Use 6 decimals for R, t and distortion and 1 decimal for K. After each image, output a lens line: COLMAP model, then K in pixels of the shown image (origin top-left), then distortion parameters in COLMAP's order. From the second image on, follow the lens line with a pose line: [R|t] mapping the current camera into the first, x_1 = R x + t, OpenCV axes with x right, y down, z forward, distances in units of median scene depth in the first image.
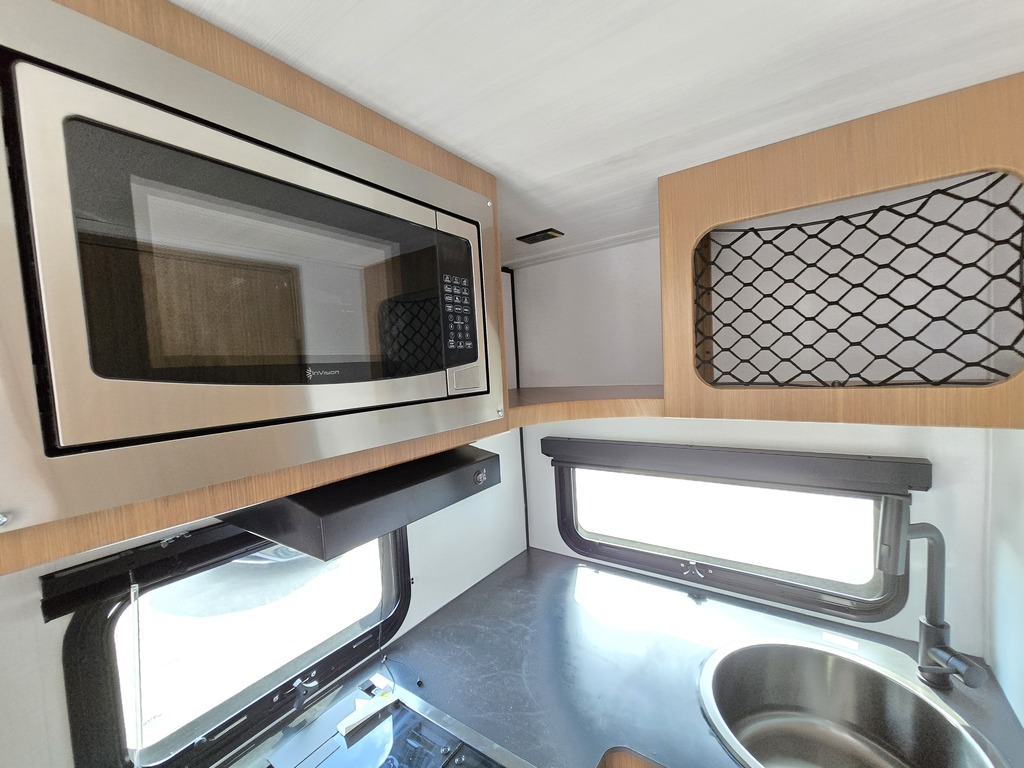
lens RADIAL K [[418.4, 0, 511.0], [0, 418.4, 388.9], [0, 0, 1]] dist [-0.000240, -0.000952]
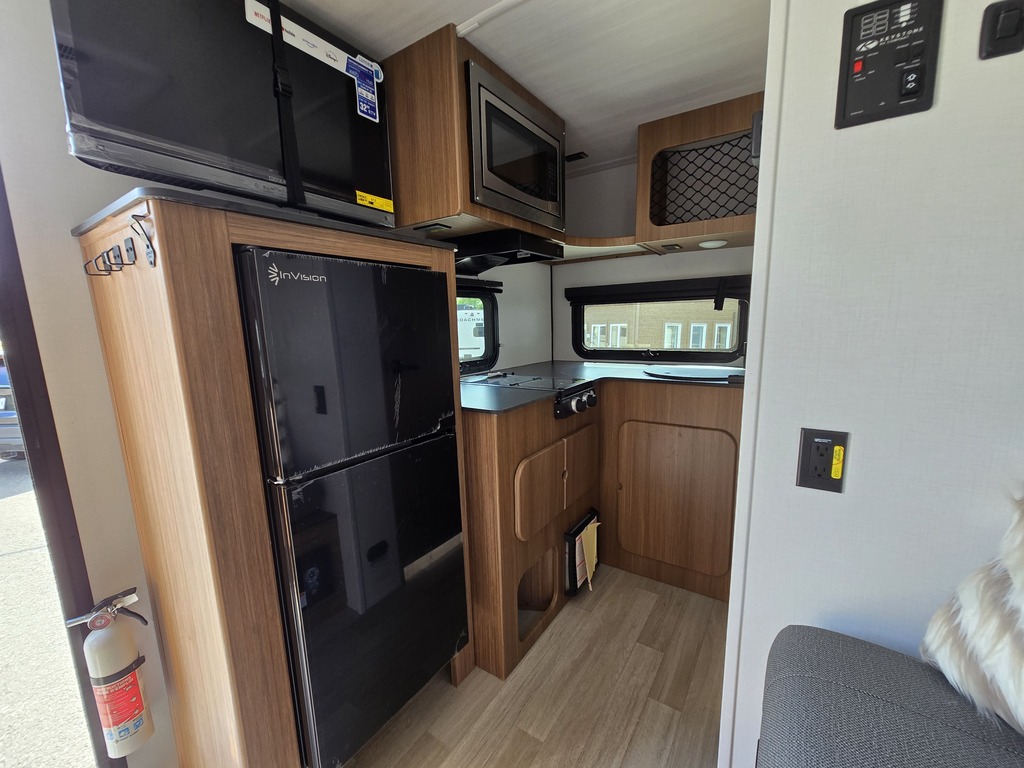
lens RADIAL K [[418.4, 0, 511.0], [0, 418.4, 388.9], [0, 0, 1]] dist [-0.000240, -0.000952]
pose [[0.999189, 0.029412, 0.027496, -0.335363], [-0.031992, 0.994606, 0.098668, 0.678576], [-0.024445, -0.099468, 0.994740, -1.309592]]
